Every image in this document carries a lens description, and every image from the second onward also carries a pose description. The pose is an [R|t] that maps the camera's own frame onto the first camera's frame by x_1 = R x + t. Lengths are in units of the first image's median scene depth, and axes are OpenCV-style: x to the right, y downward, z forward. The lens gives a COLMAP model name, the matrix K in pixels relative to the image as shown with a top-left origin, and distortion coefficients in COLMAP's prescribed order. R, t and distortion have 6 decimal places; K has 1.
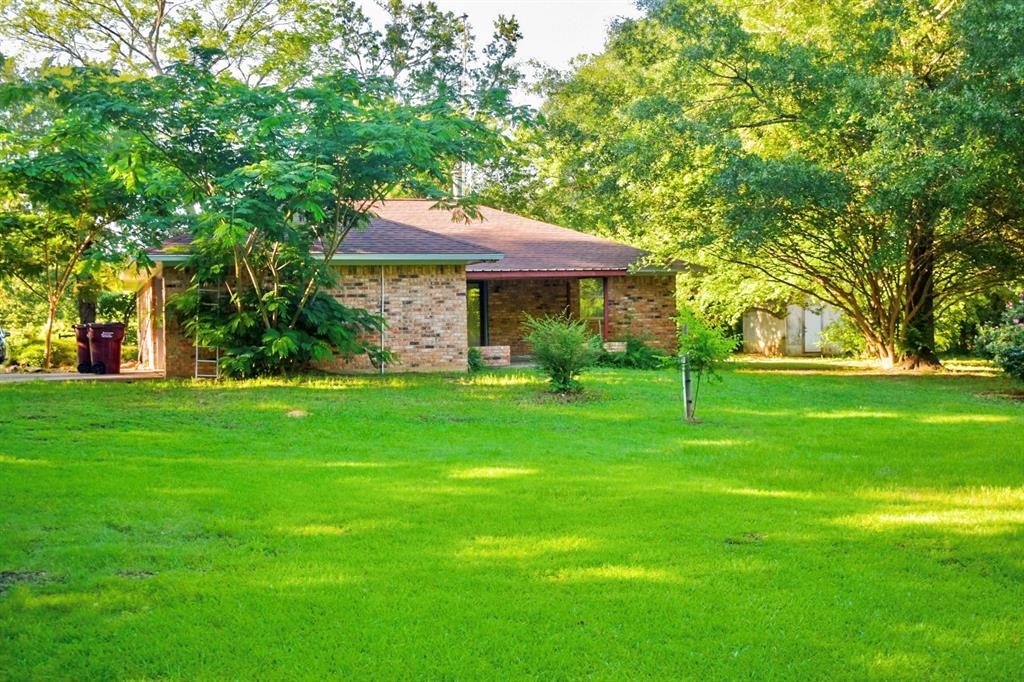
lens RADIAL K [[1333.3, 0, 512.2], [0, 1333.3, 341.1], [0, 0, 1]] dist [-0.004765, 0.000000]
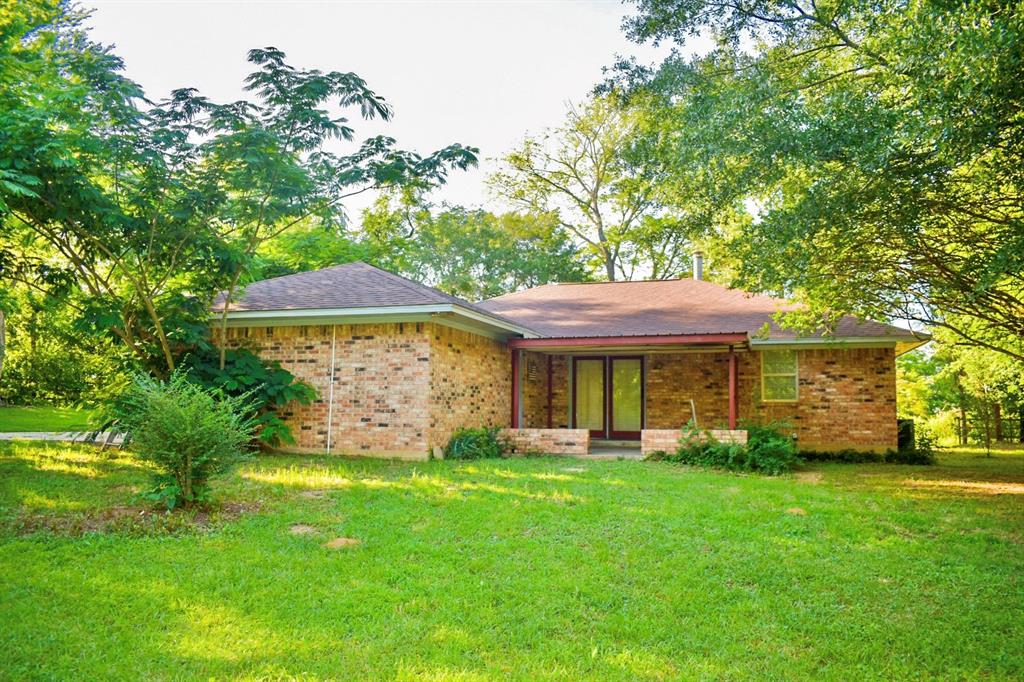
lens RADIAL K [[794.8, 0, 511.5], [0, 794.8, 338.4], [0, 0, 1]] dist [-0.081545, -0.002283]
pose [[0.802247, -0.028648, -0.596304, 0.283765], [-0.034037, 0.995028, -0.093595, -0.005471], [0.596021, 0.095383, 0.797284, 0.660727]]
